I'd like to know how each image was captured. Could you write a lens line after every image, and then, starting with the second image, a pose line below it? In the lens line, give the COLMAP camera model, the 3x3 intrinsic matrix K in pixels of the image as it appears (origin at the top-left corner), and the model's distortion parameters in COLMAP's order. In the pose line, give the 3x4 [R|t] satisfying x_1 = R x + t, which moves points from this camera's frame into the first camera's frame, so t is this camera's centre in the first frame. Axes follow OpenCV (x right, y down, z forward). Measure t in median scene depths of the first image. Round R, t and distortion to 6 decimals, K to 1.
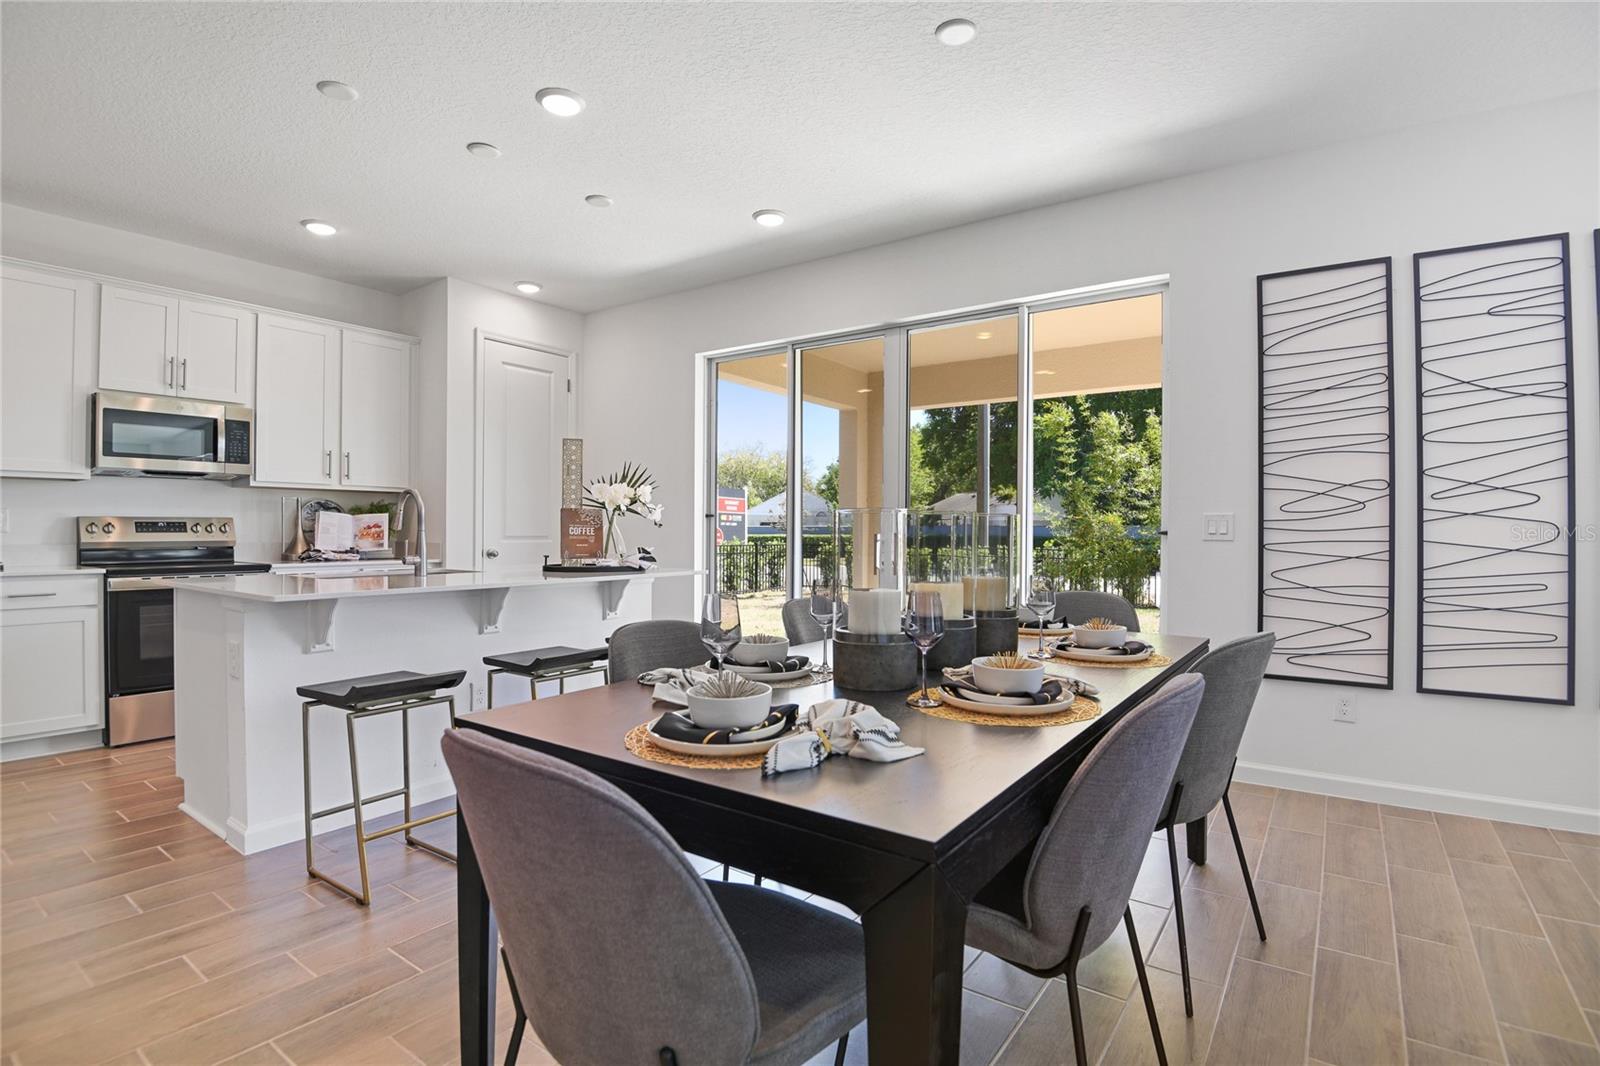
lens RADIAL K [[775.6, 0, 800.0], [0, 775.6, 533.0], [0, 0, 1]] dist [-0.000204, -0.016945]
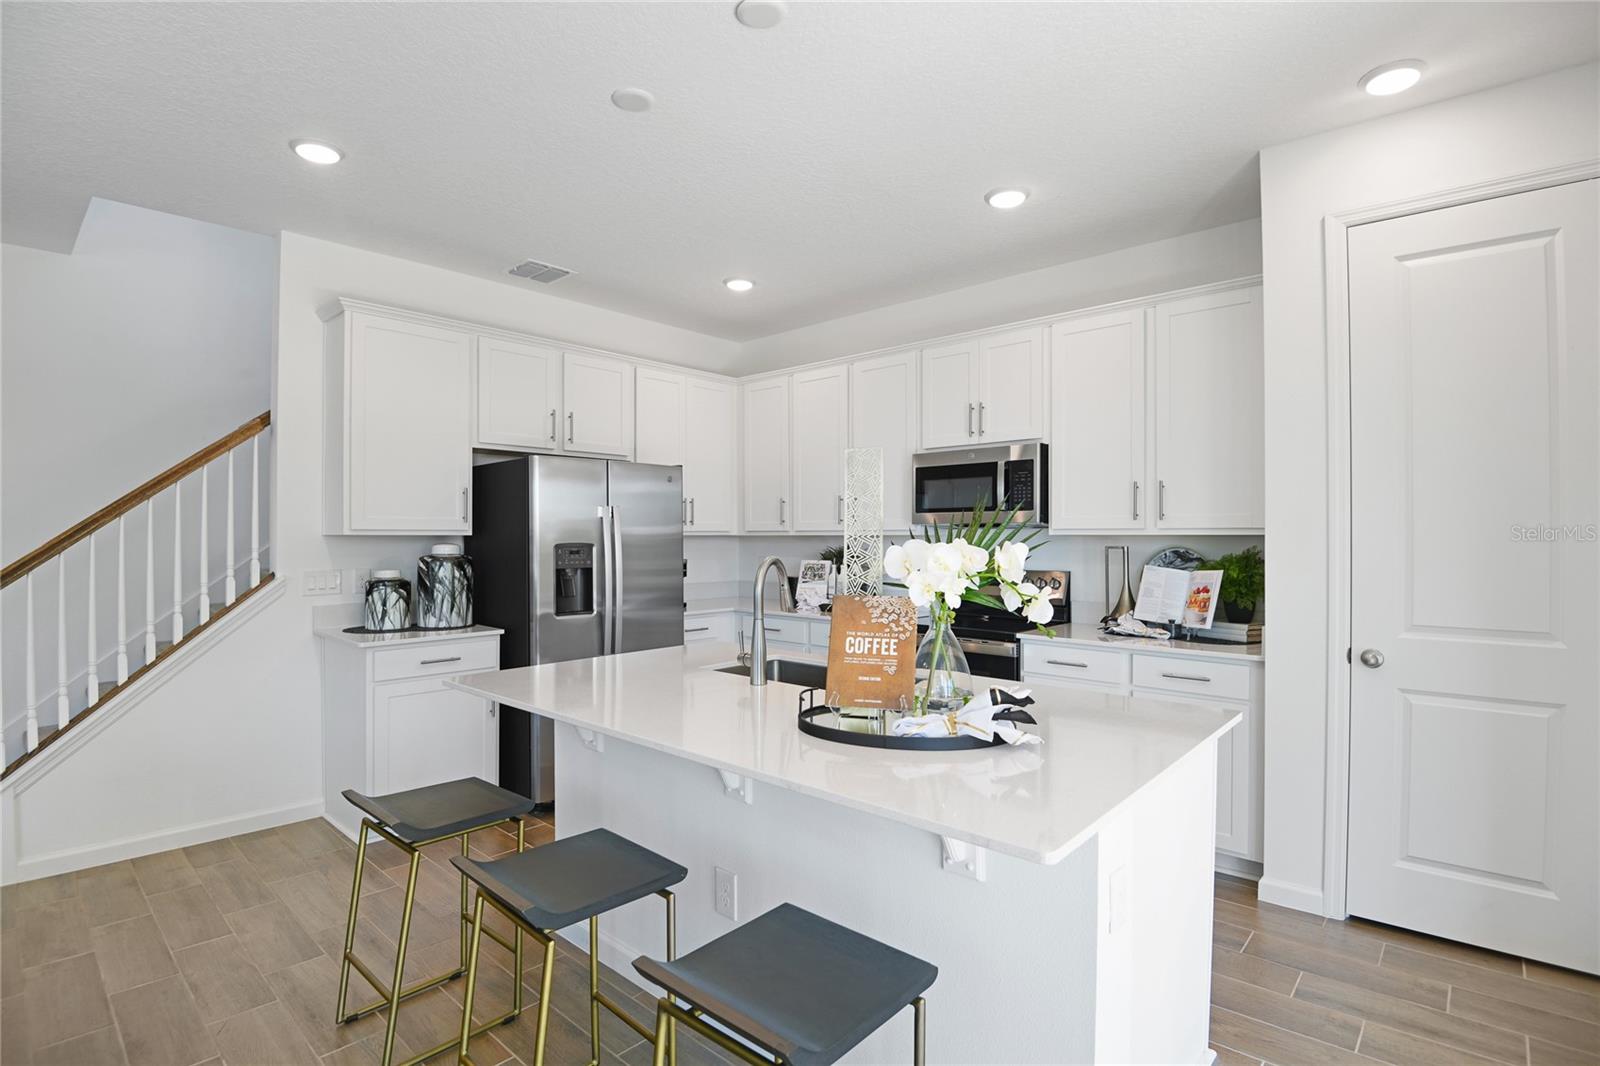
lens RADIAL K [[775.6, 0, 800.0], [0, 775.6, 533.0], [0, 0, 1]] dist [-0.000204, -0.016945]
pose [[-0.099014, -0.011523, -0.995019, 0.132853], [-0.008926, 0.999903, -0.010691, -0.048041], [0.995046, 0.007823, -0.099107, 0.754796]]
